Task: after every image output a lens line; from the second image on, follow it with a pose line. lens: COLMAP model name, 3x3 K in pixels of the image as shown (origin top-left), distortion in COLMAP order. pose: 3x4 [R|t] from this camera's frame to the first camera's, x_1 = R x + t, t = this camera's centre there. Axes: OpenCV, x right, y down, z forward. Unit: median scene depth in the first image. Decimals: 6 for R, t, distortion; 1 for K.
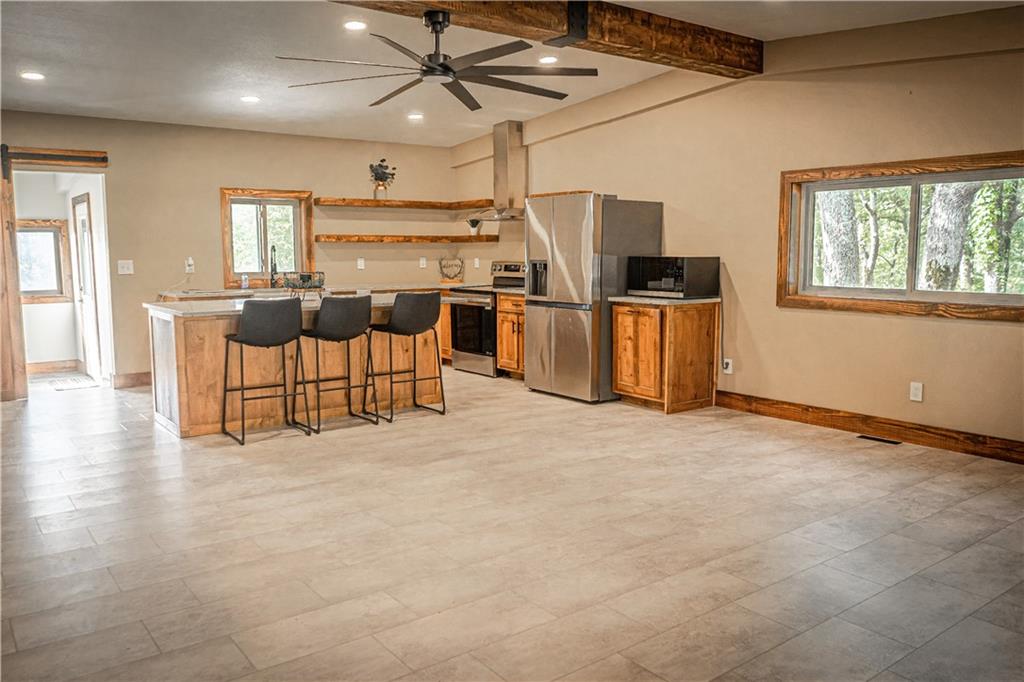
lens RADIAL K [[798.6, 0, 512.0], [0, 798.6, 341.0], [0, 0, 1]] dist [-0.006109, 0.001453]
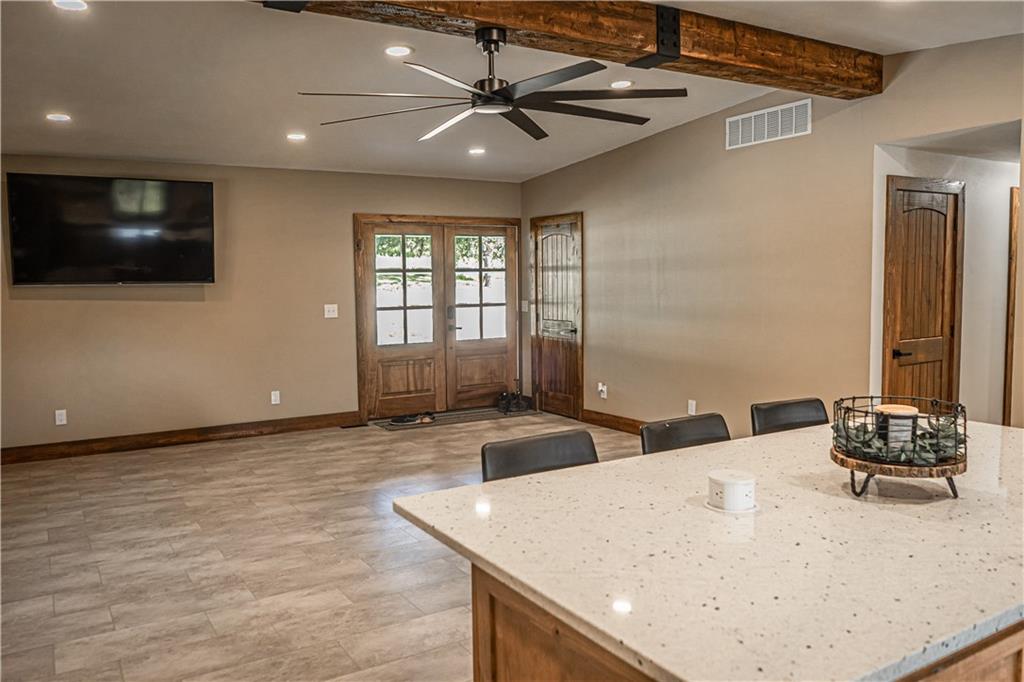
lens RADIAL K [[798.6, 0, 512.0], [0, 798.6, 341.0], [0, 0, 1]] dist [-0.006109, 0.001453]
pose [[-0.995136, 0.011587, 0.097829, -0.195519], [0.030846, 0.979770, 0.197735, -0.254950], [-0.093559, 0.199791, -0.975362, 1.877984]]
